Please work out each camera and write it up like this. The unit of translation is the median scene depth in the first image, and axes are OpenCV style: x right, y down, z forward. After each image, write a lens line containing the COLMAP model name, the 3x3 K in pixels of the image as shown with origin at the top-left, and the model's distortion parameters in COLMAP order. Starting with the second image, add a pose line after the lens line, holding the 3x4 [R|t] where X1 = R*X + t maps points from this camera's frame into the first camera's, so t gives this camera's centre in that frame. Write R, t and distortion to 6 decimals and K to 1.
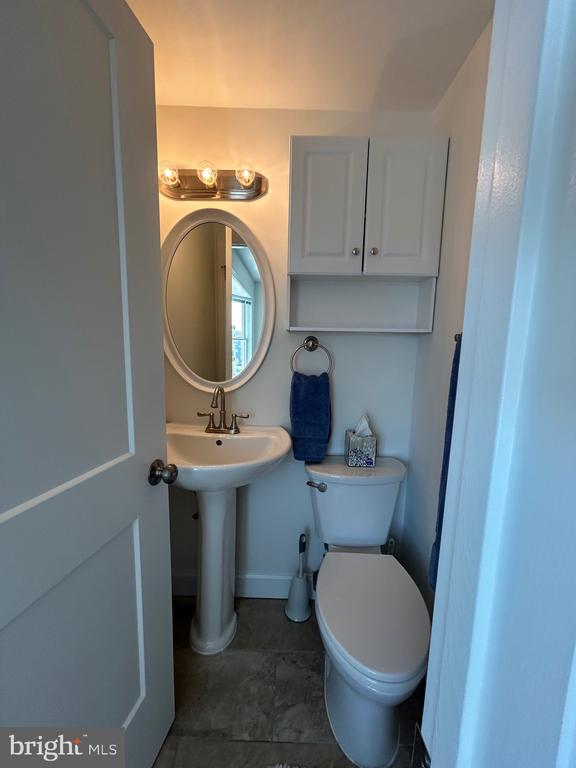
lens RADIAL K [[312.6, 0, 288.0], [0, 312.6, 384.0], [0, 0, 1]] dist [-0.002444, -0.000198]
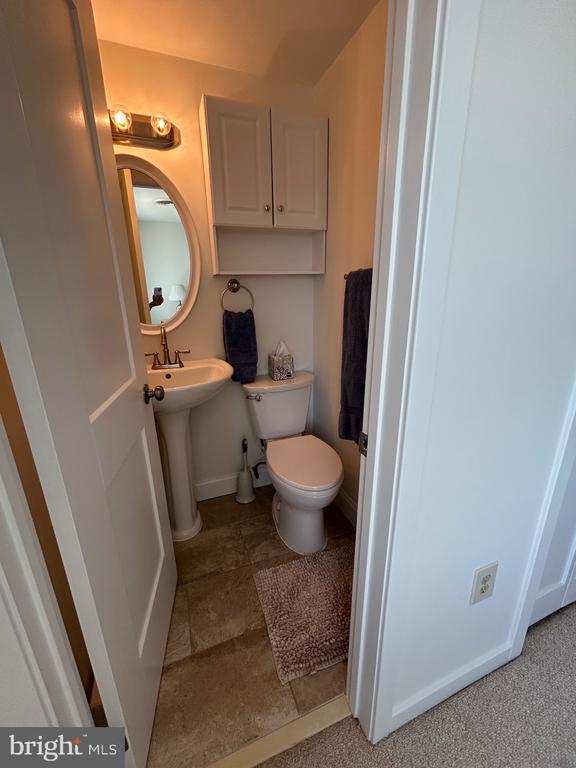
lens RADIAL K [[327.2, 0, 288.0], [0, 327.2, 384.0], [0, 0, 1]] dist [-0.000346, 0.000206]
pose [[0.924208, -0.142398, 0.354347, -0.248574], [0.084902, 0.981274, 0.172894, 0.043956], [-0.372332, -0.129705, 0.918992, -0.297595]]
